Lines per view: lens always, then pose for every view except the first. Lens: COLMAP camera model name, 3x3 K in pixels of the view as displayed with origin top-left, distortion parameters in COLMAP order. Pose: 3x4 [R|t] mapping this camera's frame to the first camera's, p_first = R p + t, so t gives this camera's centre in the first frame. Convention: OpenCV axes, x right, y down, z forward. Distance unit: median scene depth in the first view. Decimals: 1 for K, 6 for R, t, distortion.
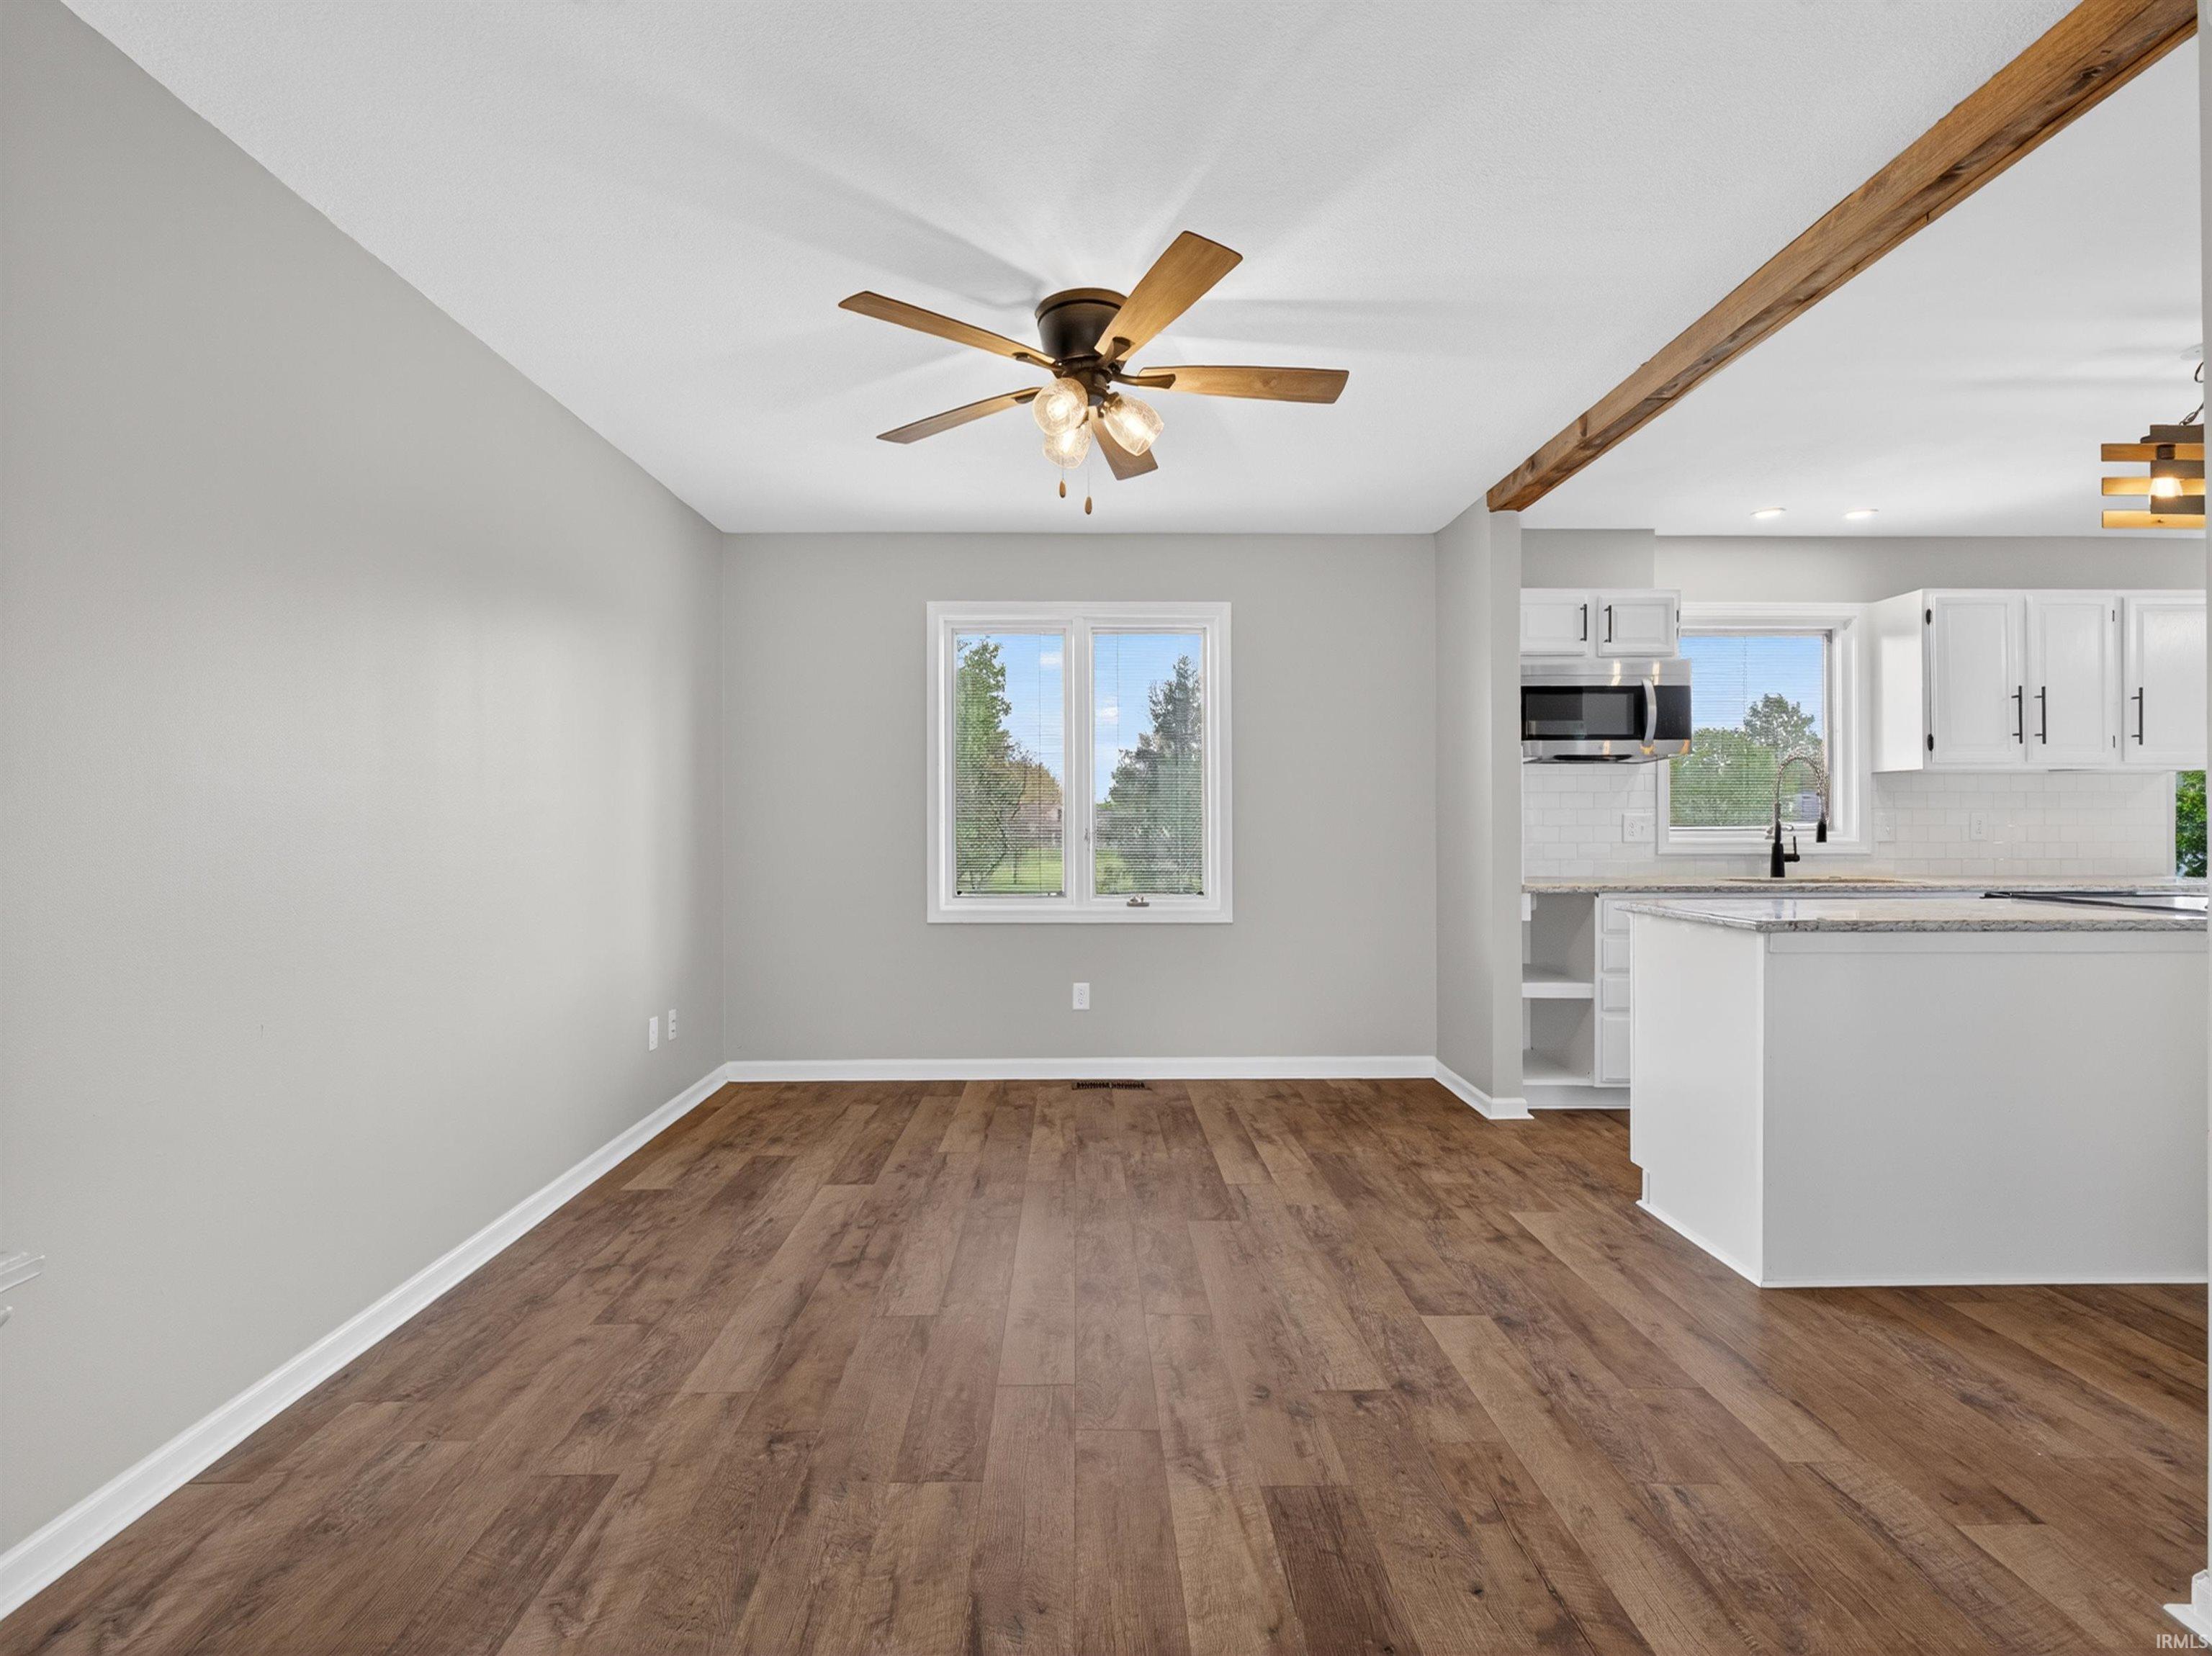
lens RADIAL K [[1070.3, 0, 1106.5], [0, 1070.3, 814.6], [0, 0, 1]] dist [-0.000960, 0.000340]
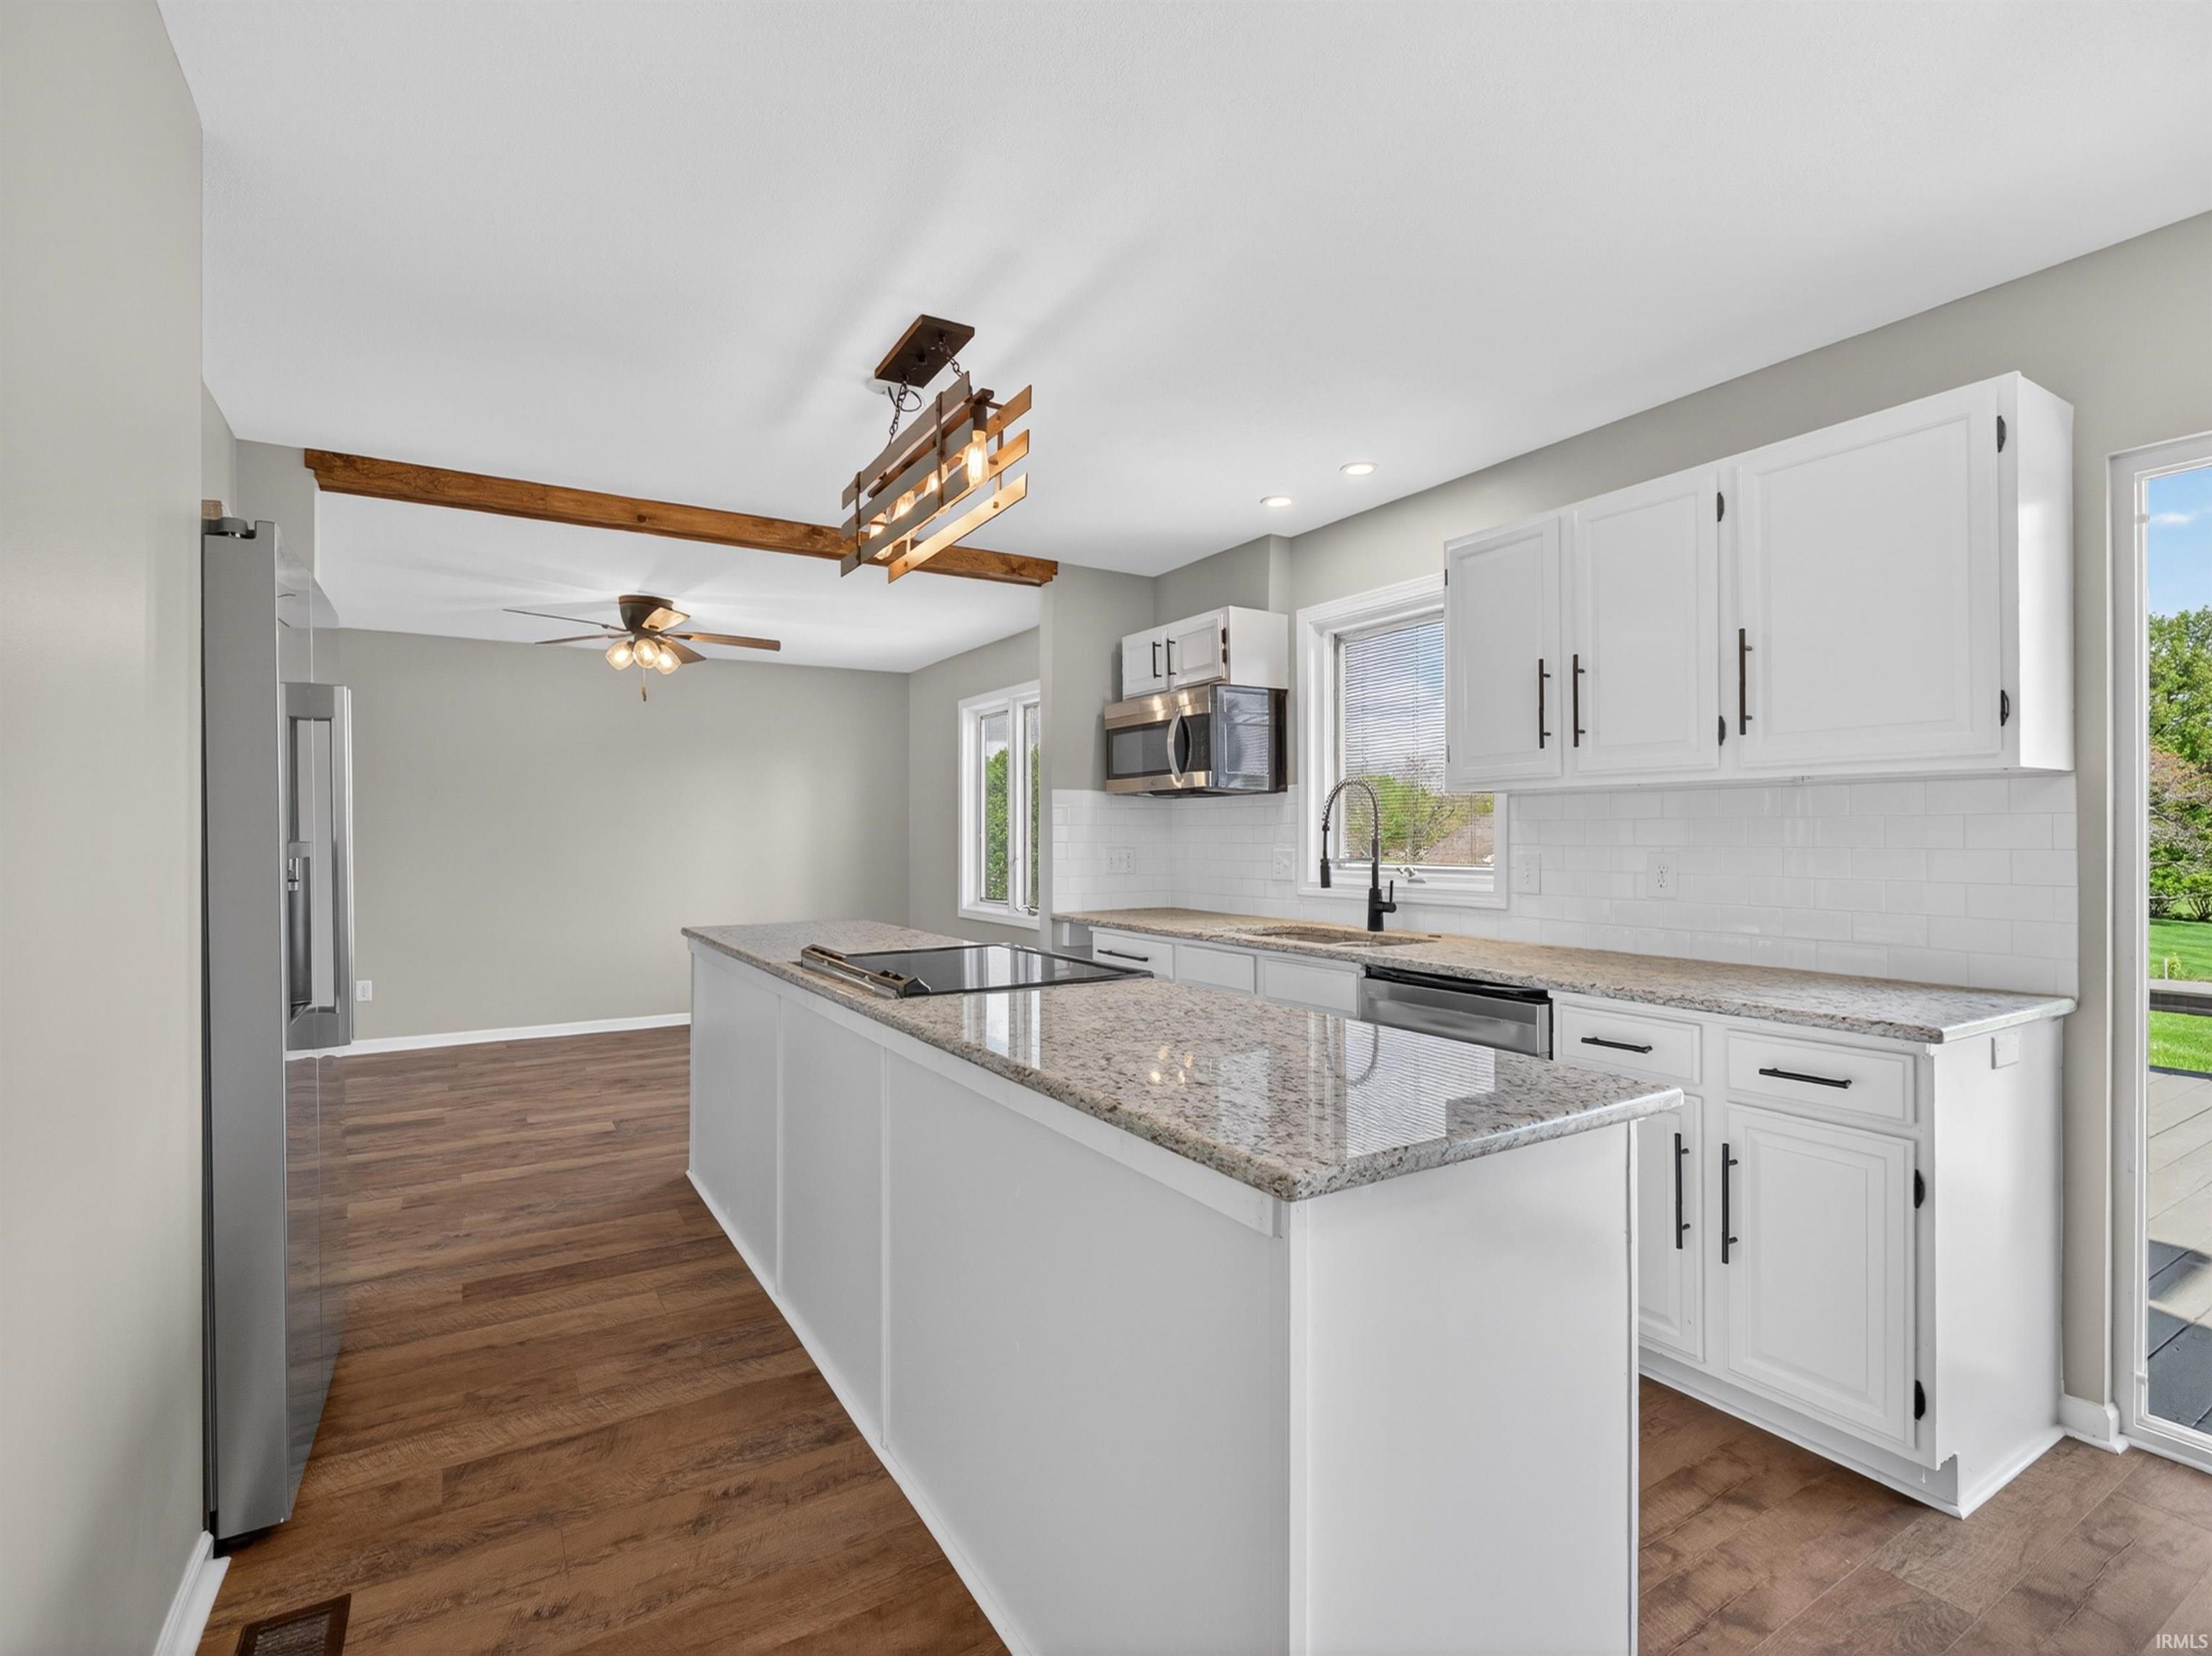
lens RADIAL K [[1046.9, 0, 1095.4], [0, 1046.9, 835.7], [0, 0, 1]] dist [-0.005826, 0.001629]
pose [[0.501460, 0.000526, -0.865181, 1.265236], [0.009146, 0.999941, 0.005909, -0.019666], [0.865133, -0.010876, 0.501425, 0.448176]]
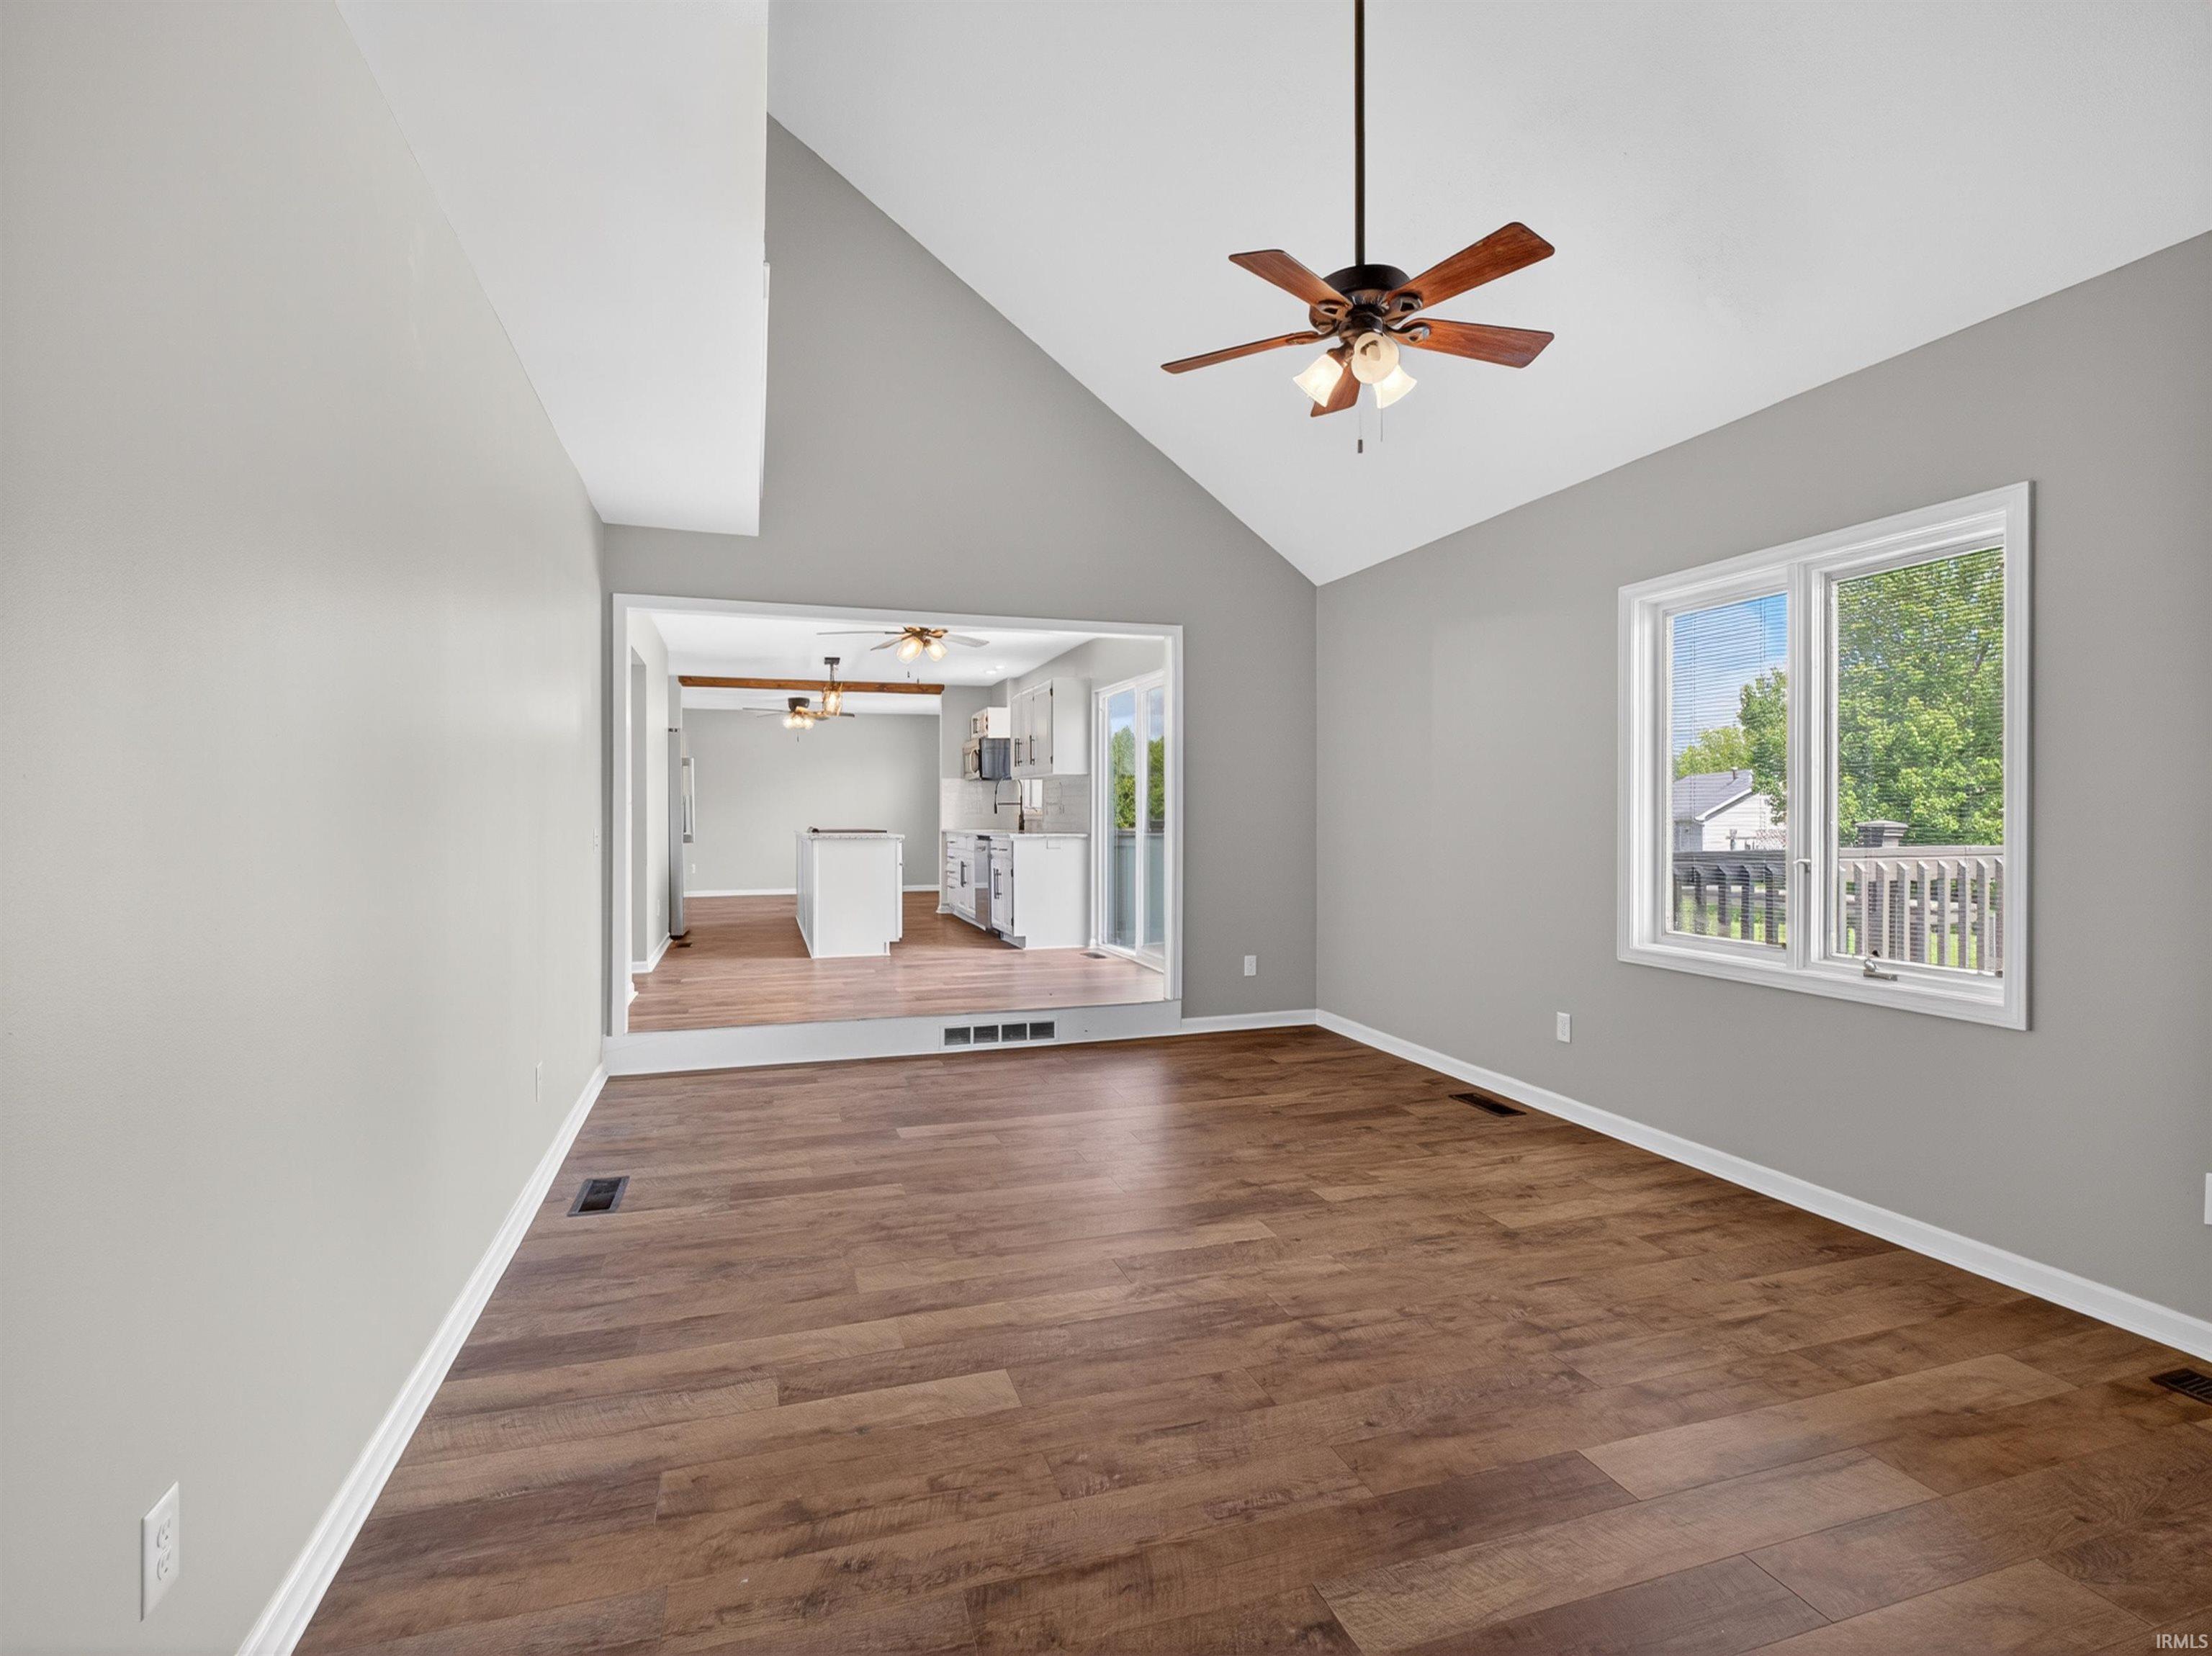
lens RADIAL K [[1046.9, 0, 1095.4], [0, 1046.9, 835.7], [0, 0, 1]] dist [-0.005826, 0.001629]
pose [[0.284879, 0.020234, -0.958350, 2.893158], [0.011658, 0.999630, 0.024571, 0.021724], [0.958493, -0.018173, 0.284538, 0.566140]]
